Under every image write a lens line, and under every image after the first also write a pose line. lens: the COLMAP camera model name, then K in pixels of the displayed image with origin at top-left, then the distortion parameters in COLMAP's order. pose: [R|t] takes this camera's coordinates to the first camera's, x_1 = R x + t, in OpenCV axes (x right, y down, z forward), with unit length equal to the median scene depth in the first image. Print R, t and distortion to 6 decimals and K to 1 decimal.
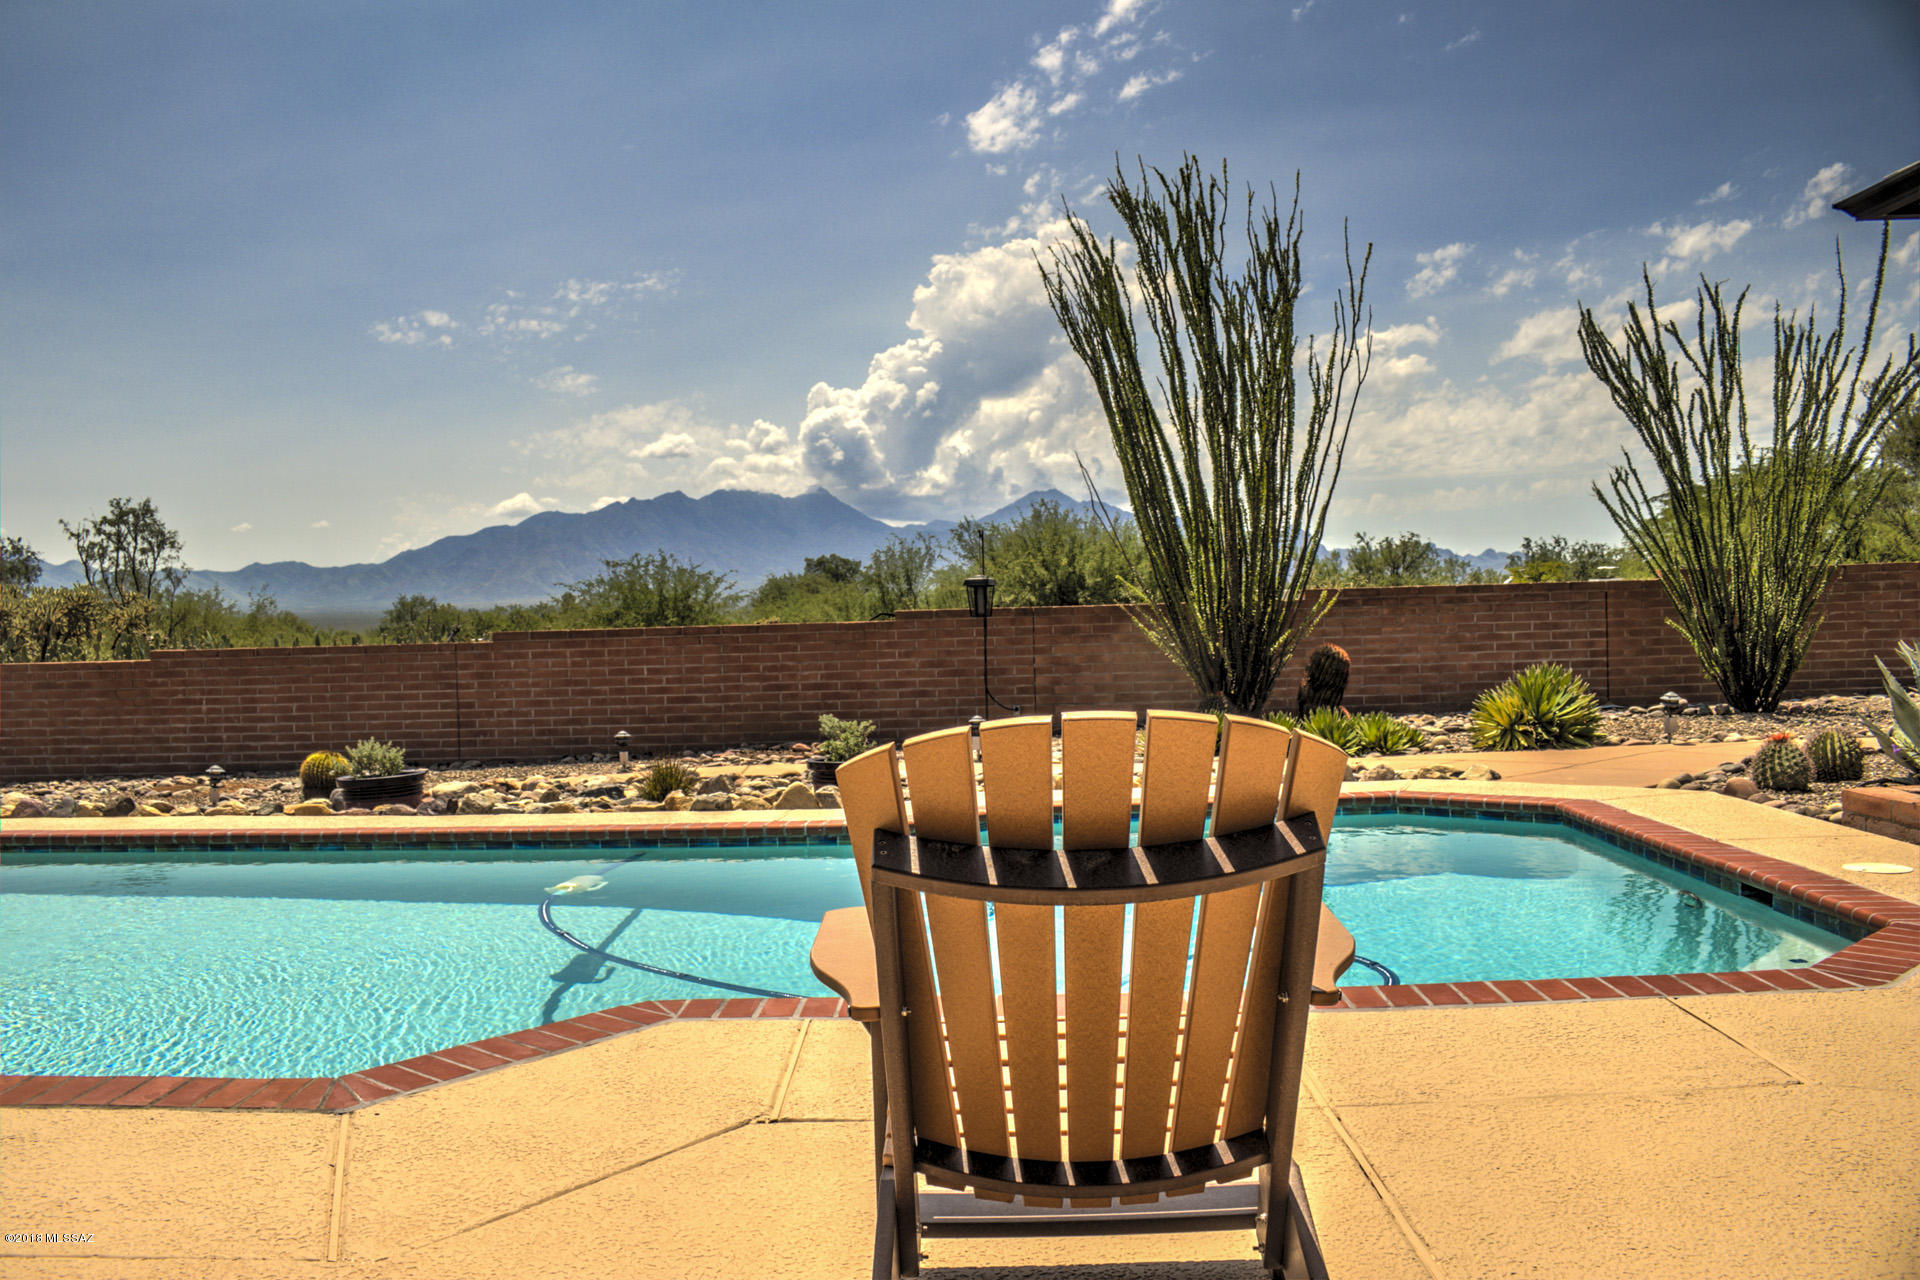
lens RADIAL K [[1578.9, 0, 971.1], [0, 1578.9, 628.1], [0, 0, 1]] dist [-0.145567, 0.092758]
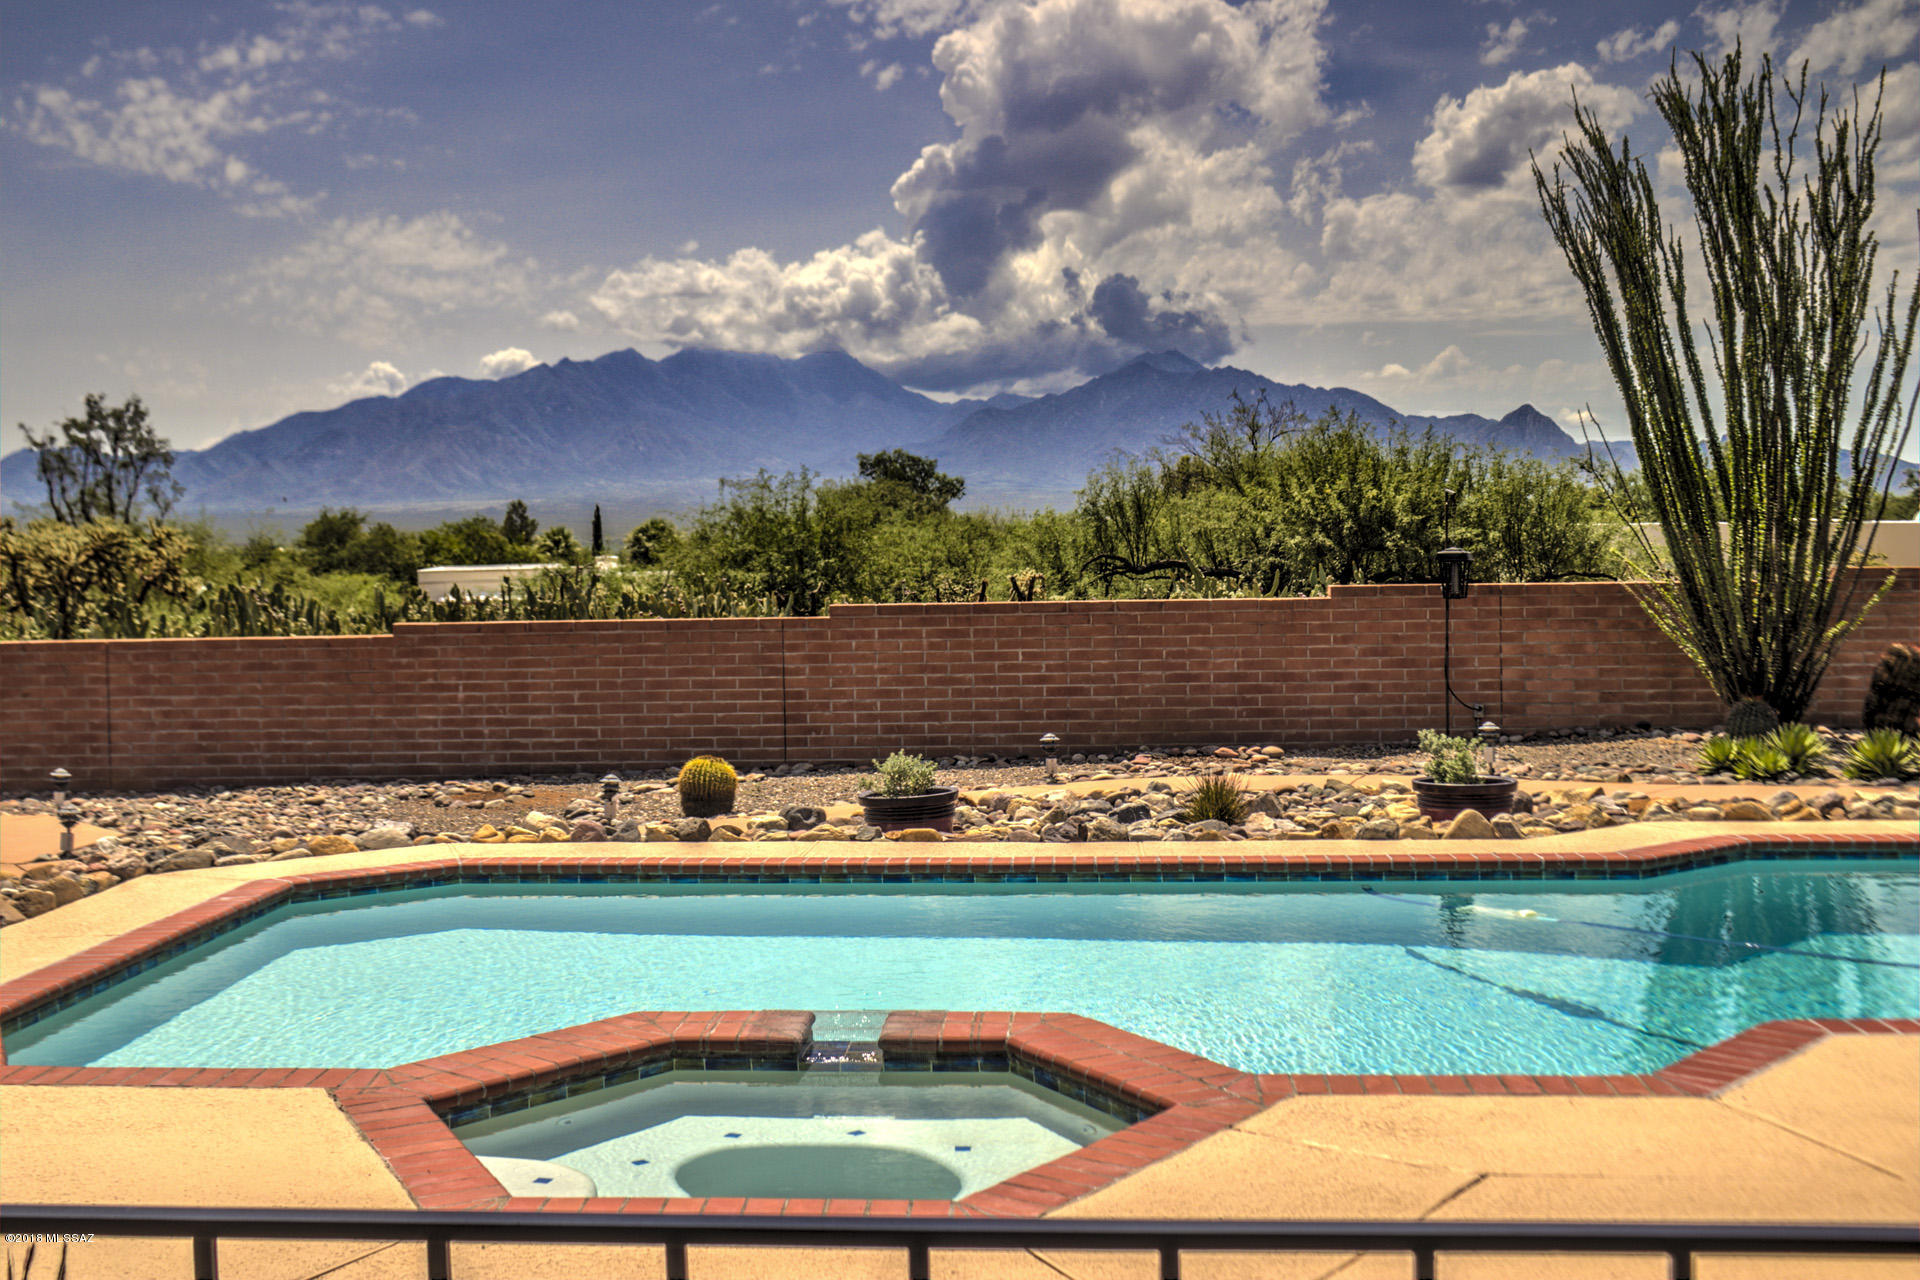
lens RADIAL K [[2265.3, 0, 950.3], [0, 2265.3, 658.6], [0, 0, 1]] dist [-0.093445, 0.000000]
pose [[0.998886, 0.012214, -0.045573, -0.189595], [-0.010020, 0.998794, 0.048065, -0.027386], [0.046105, -0.047555, 0.997804, -0.177654]]
